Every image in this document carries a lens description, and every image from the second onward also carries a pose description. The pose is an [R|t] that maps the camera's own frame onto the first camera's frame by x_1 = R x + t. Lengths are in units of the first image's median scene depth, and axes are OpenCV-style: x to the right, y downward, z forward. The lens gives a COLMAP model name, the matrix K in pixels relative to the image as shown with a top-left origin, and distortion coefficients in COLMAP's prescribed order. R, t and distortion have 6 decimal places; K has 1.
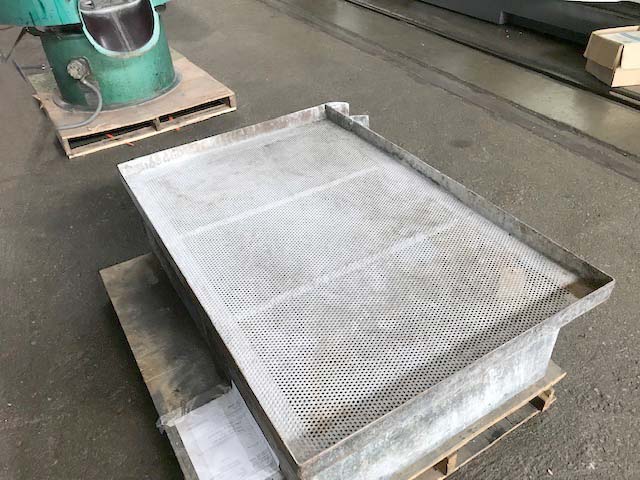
lens RADIAL K [[526.9, 0, 320.0], [0, 526.9, 240.0], [0, 0, 1]] dist [0.008059, 0.004051]
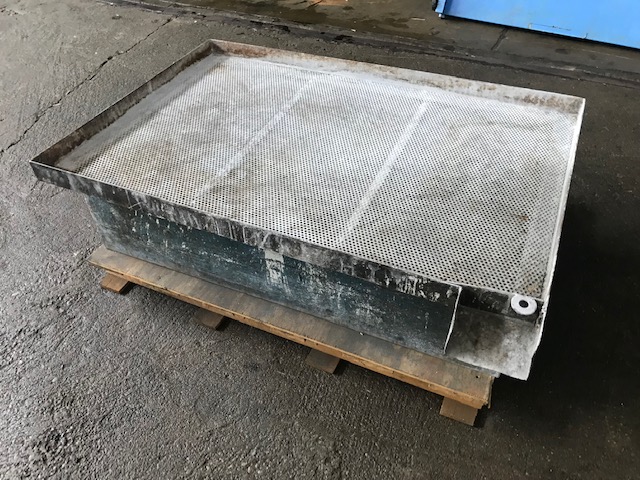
lens RADIAL K [[526.9, 0, 320.0], [0, 526.9, 240.0], [0, 0, 1]] dist [0.008059, 0.004051]
pose [[-0.819114, 0.445047, -0.361920, 0.416209], [-0.287749, 0.227020, 0.930410, -0.854046], [0.496239, 0.866254, -0.057894, 1.181414]]
